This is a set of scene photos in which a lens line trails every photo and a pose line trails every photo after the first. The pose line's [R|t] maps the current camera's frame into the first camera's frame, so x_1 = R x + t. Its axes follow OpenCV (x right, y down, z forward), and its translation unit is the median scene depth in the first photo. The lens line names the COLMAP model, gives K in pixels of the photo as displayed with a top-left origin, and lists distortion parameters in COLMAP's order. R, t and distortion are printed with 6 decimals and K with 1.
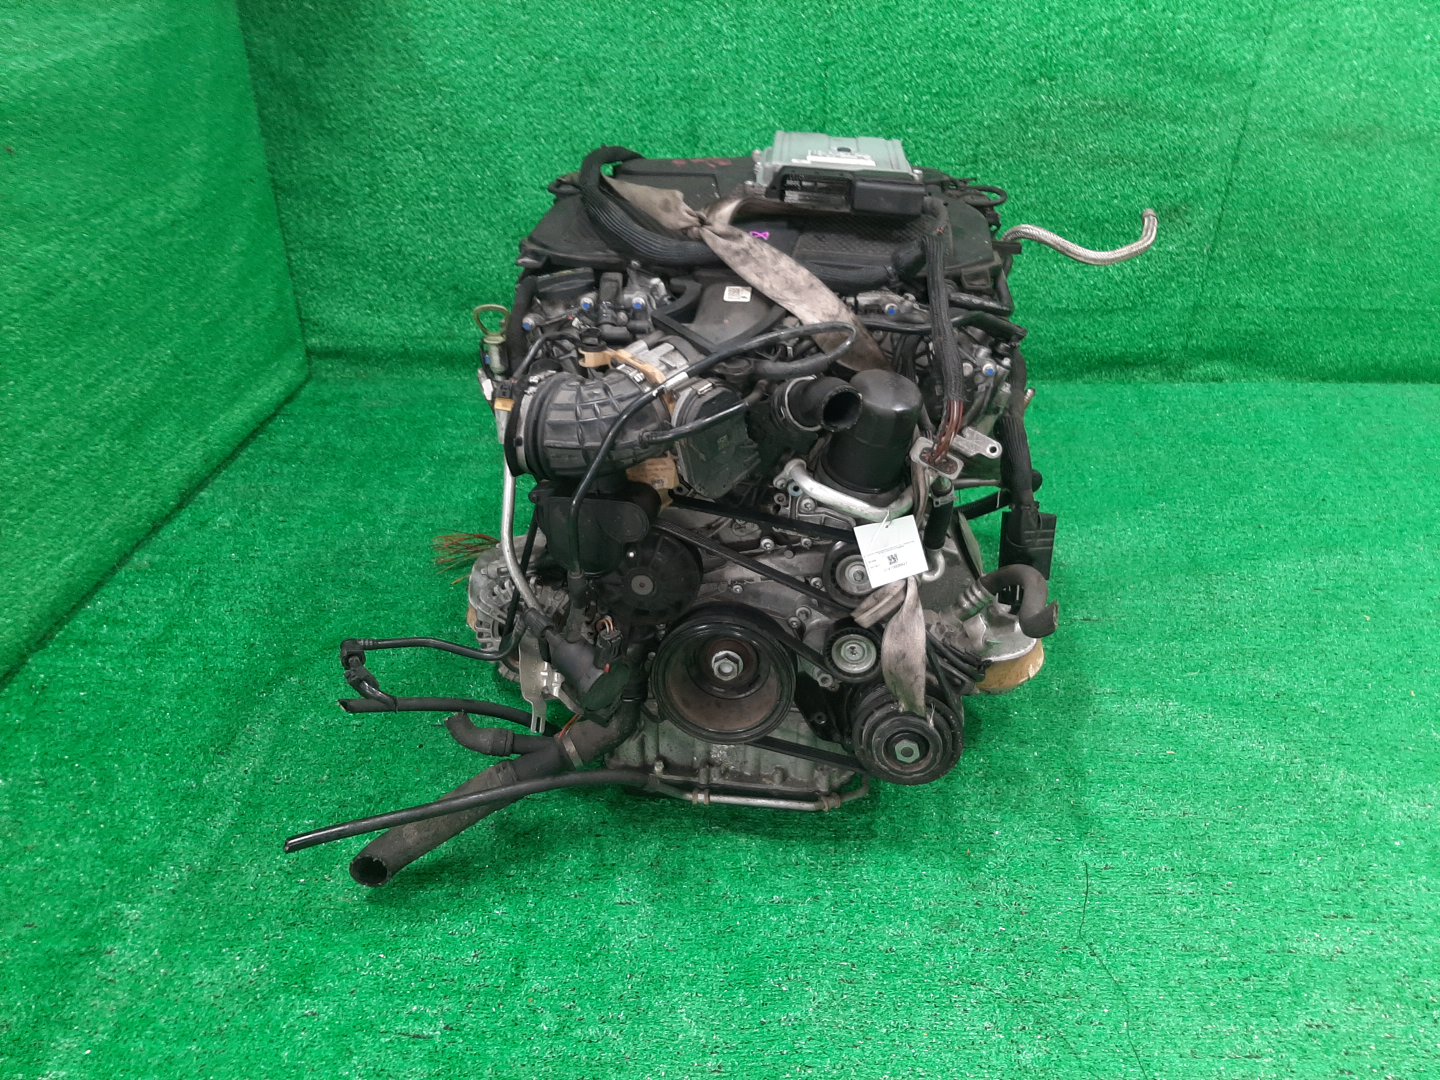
lens RADIAL K [[1106.5, 0, 720.0], [0, 1106.5, 540.0], [0, 0, 1]] dist [0.060871, -0.112137]
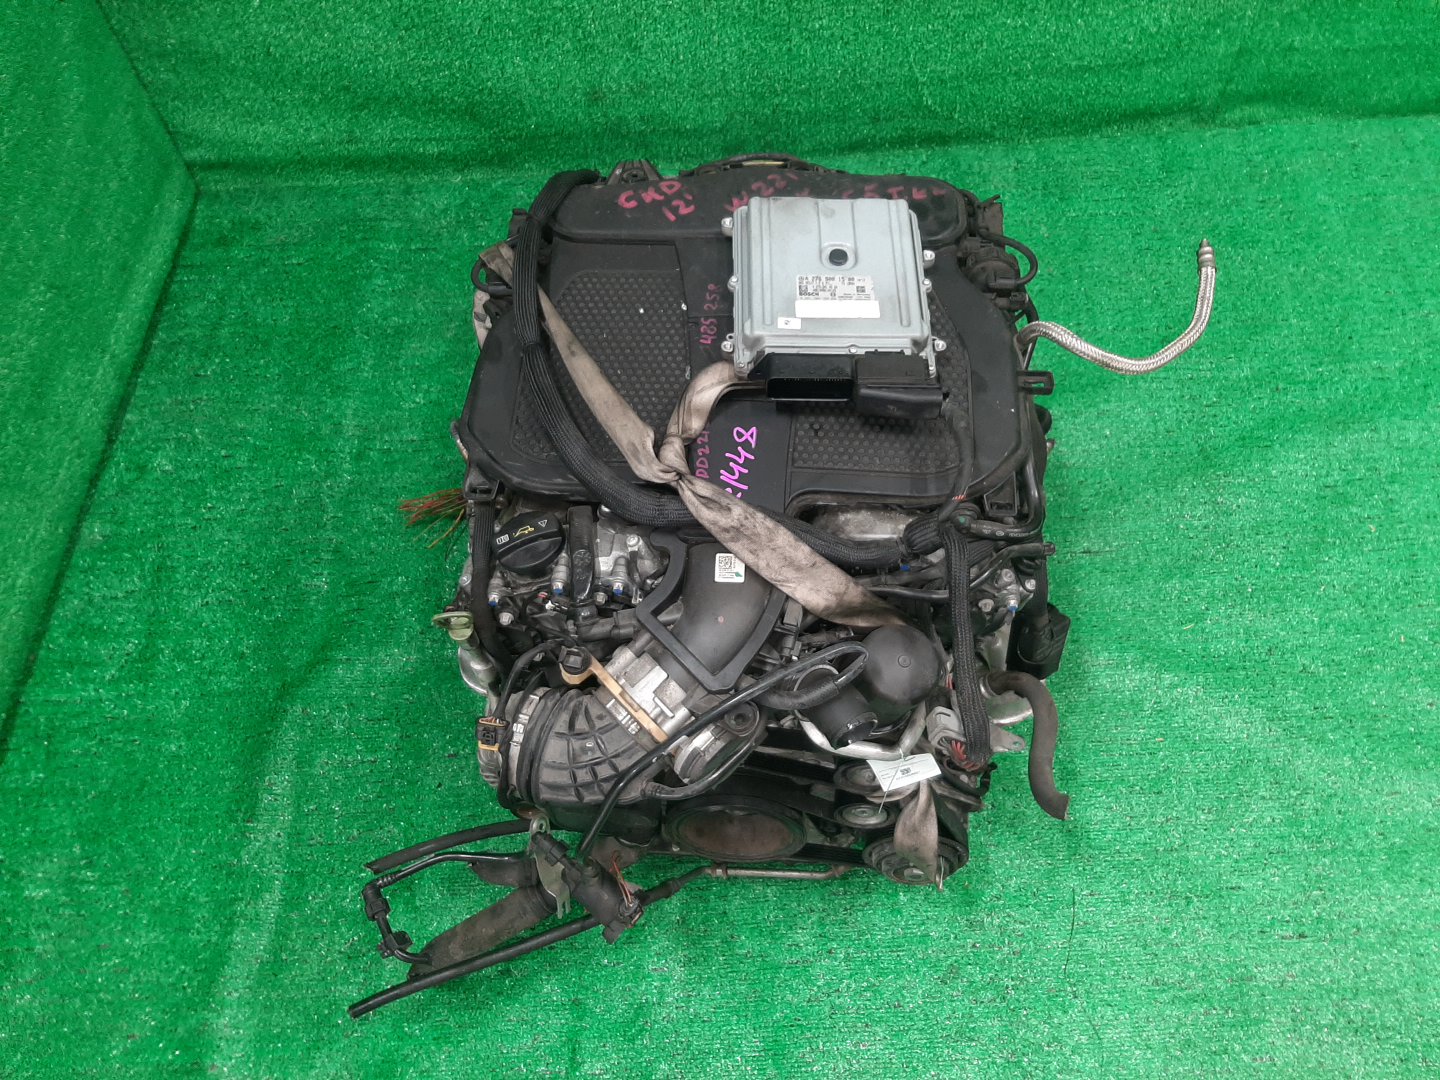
lens RADIAL K [[1106.5, 0, 720.0], [0, 1106.5, 540.0], [0, 0, 1]] dist [0.060871, -0.112137]
pose [[0.996428, -0.084196, 0.006527, 0.002964], [0.071606, 0.883347, 0.463218, -0.420091], [-0.044766, -0.461096, 0.886220, 0.156164]]
